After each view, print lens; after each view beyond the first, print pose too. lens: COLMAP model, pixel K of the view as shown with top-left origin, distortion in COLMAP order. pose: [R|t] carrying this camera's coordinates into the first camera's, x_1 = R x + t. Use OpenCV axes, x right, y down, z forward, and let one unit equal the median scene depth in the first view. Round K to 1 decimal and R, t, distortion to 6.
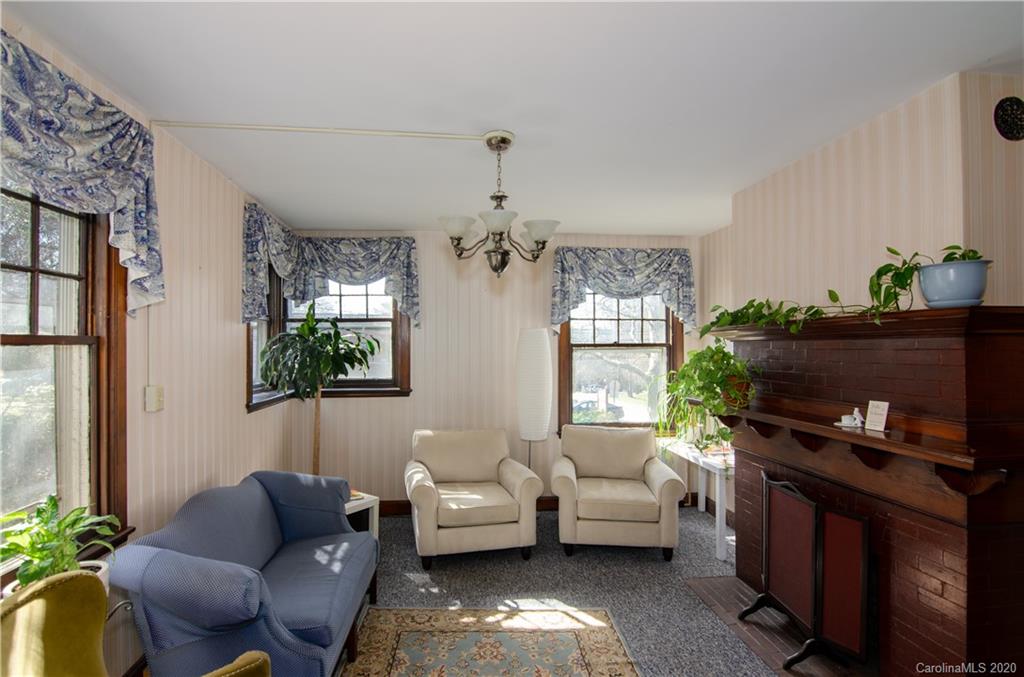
lens RADIAL K [[512.9, 0, 512.0], [0, 512.9, 338.5], [0, 0, 1]] dist [0.001455, -0.020695]
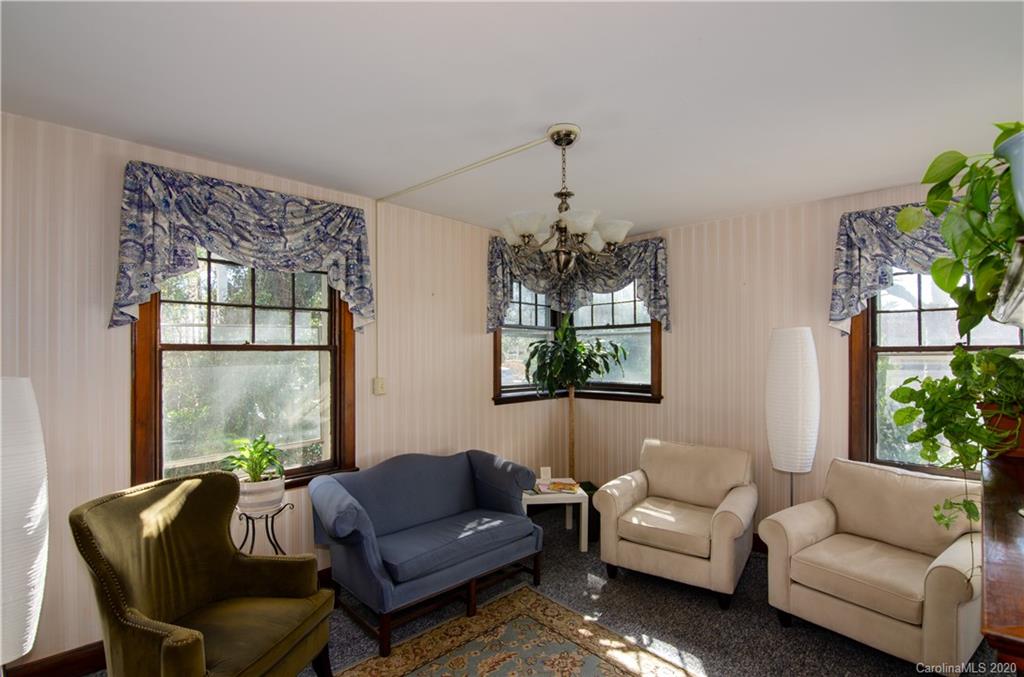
lens RADIAL K [[511.5, 0, 513.4], [0, 511.5, 350.1], [0, 0, 1]] dist [-0.019682, -0.000771]
pose [[0.632350, -0.005346, -0.774665, 0.483620], [0.013227, 0.999905, 0.003896, 0.007584], [0.774570, -0.012710, 0.632360, 0.244750]]
